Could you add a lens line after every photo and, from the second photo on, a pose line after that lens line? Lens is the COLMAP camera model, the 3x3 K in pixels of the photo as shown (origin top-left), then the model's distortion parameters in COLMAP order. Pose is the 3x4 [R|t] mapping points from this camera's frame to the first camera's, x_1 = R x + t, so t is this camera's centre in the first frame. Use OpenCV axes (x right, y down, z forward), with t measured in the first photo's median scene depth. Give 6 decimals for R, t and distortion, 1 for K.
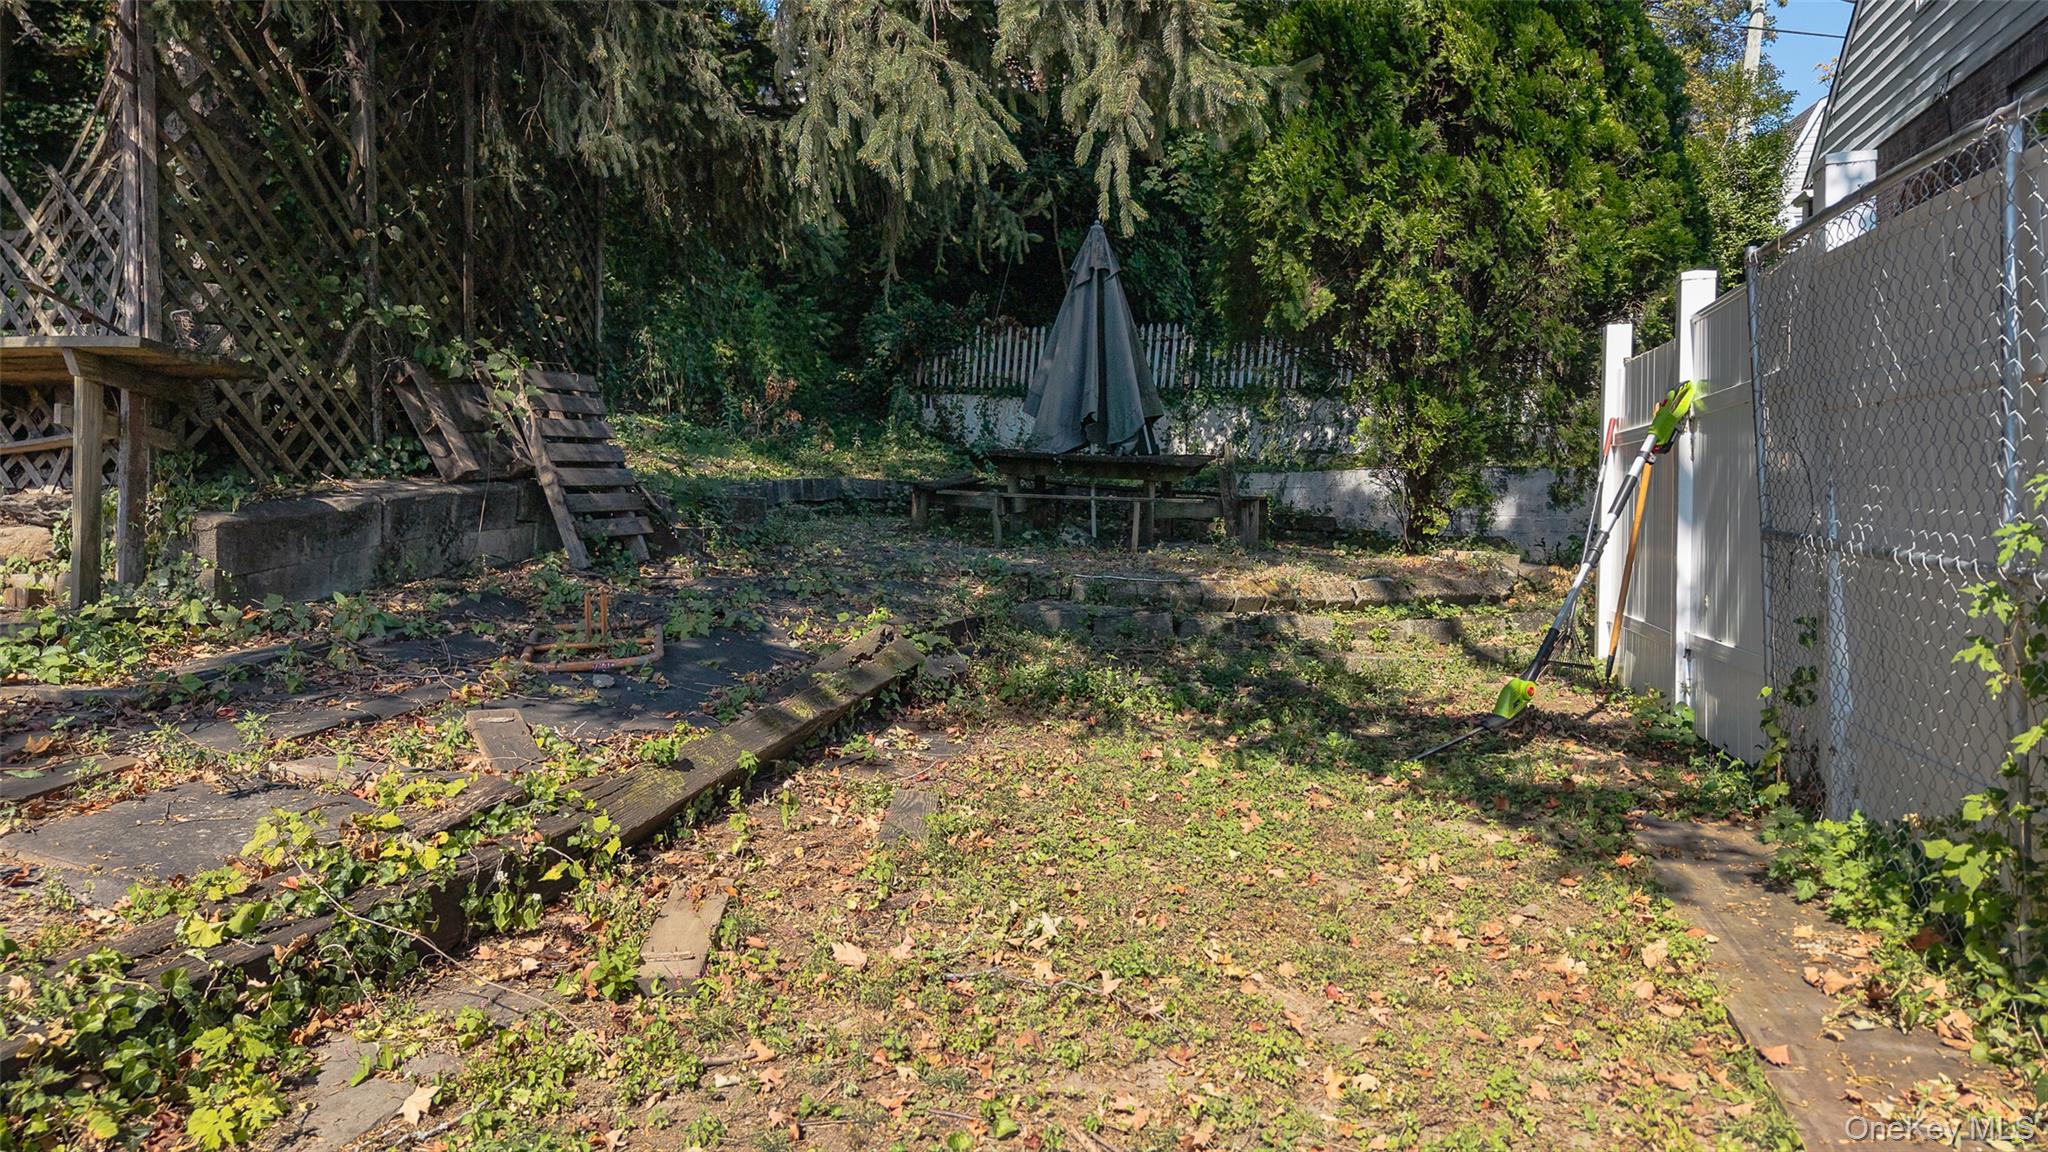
lens RADIAL K [[1327.9, 0, 1014.1], [0, 1327.9, 579.9], [0, 0, 1]] dist [0.060412, -0.059576]
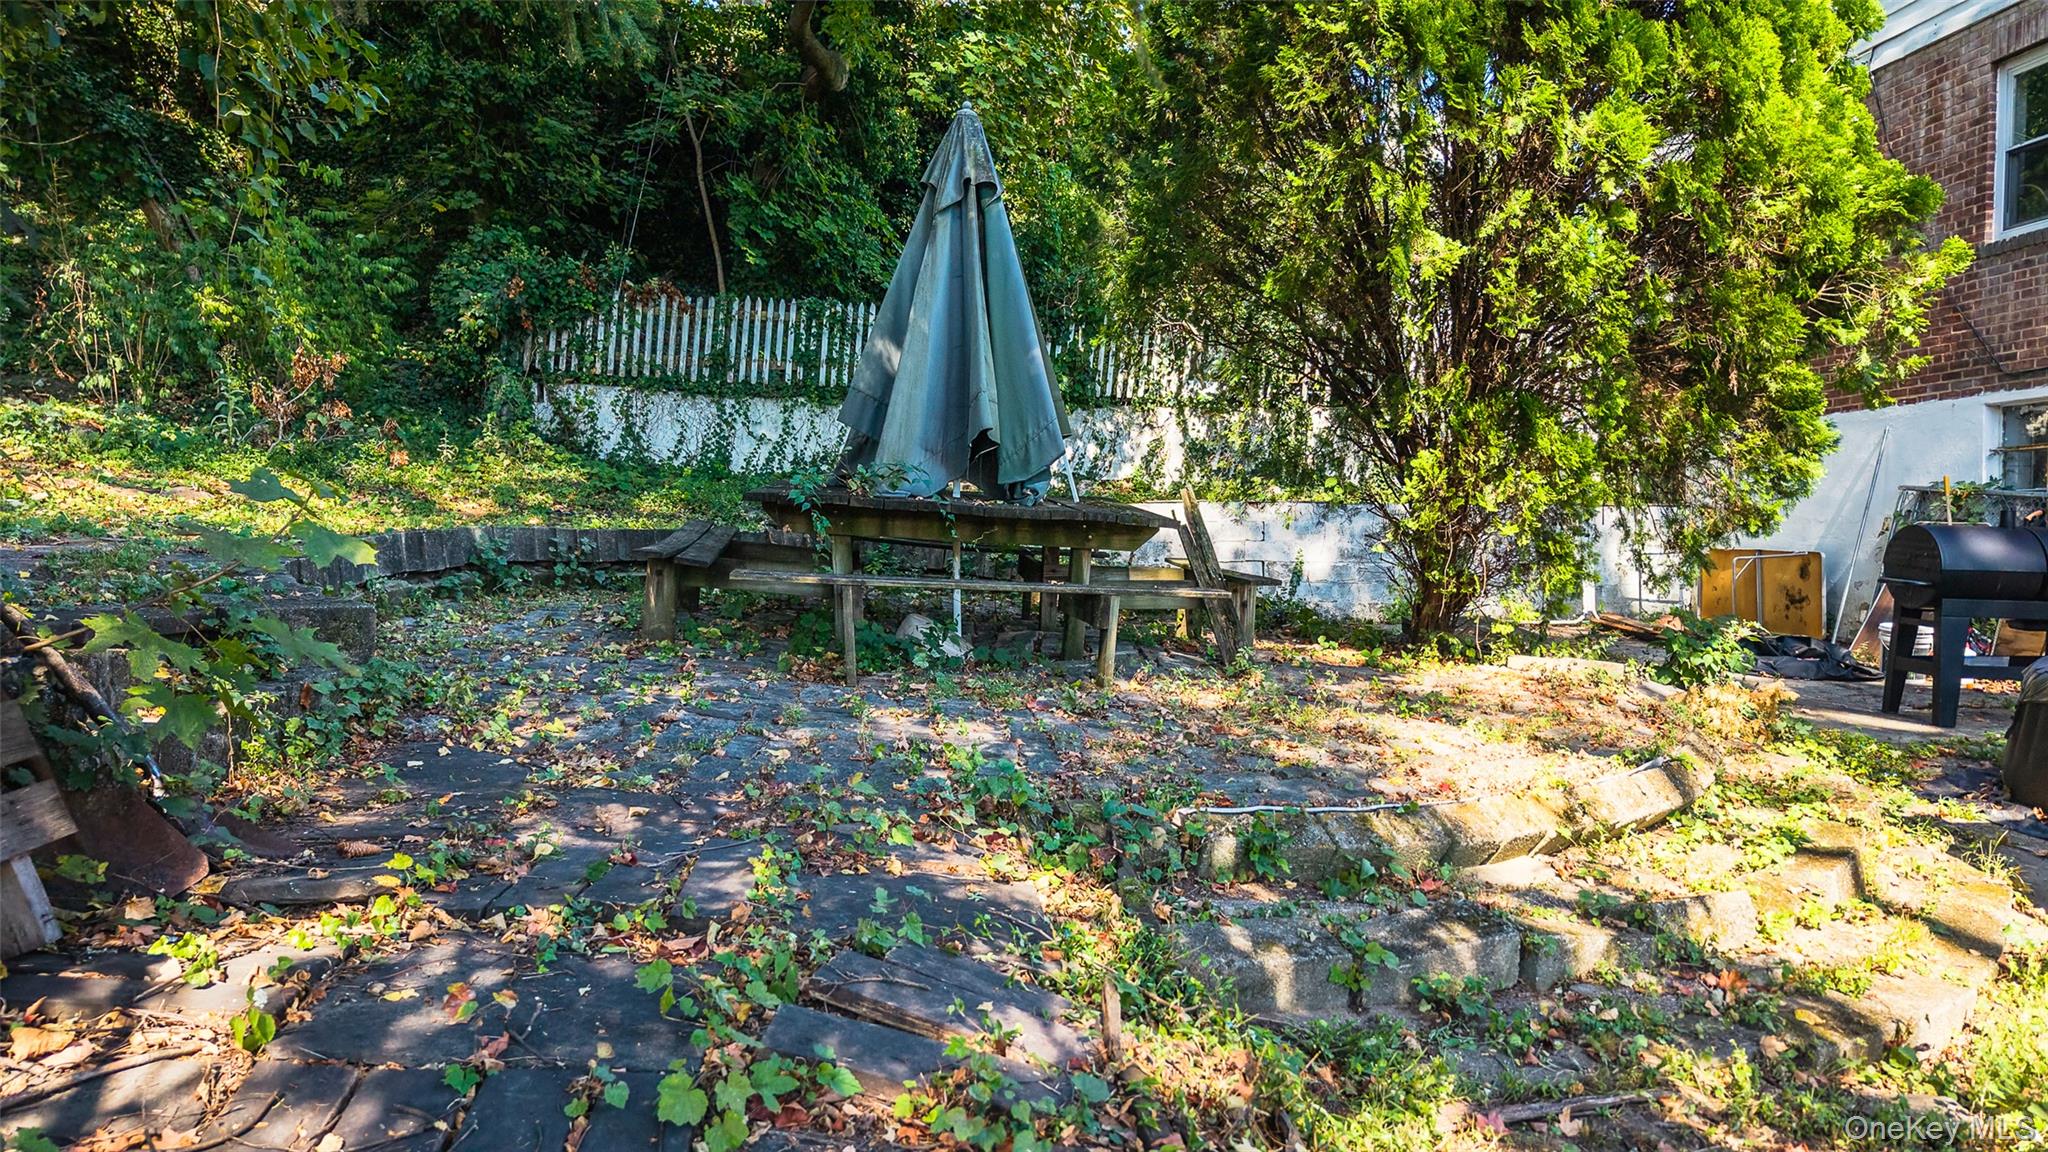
lens RADIAL K [[1329.4, 0, 1034.2], [0, 1329.4, 572.8], [0, 0, 1]] dist [0.008266, -0.021711]
pose [[0.938510, -0.014541, 0.344945, -0.071047], [0.015846, 0.999874, -0.000965, -0.037121], [-0.344887, 0.006372, 0.938623, 0.269689]]
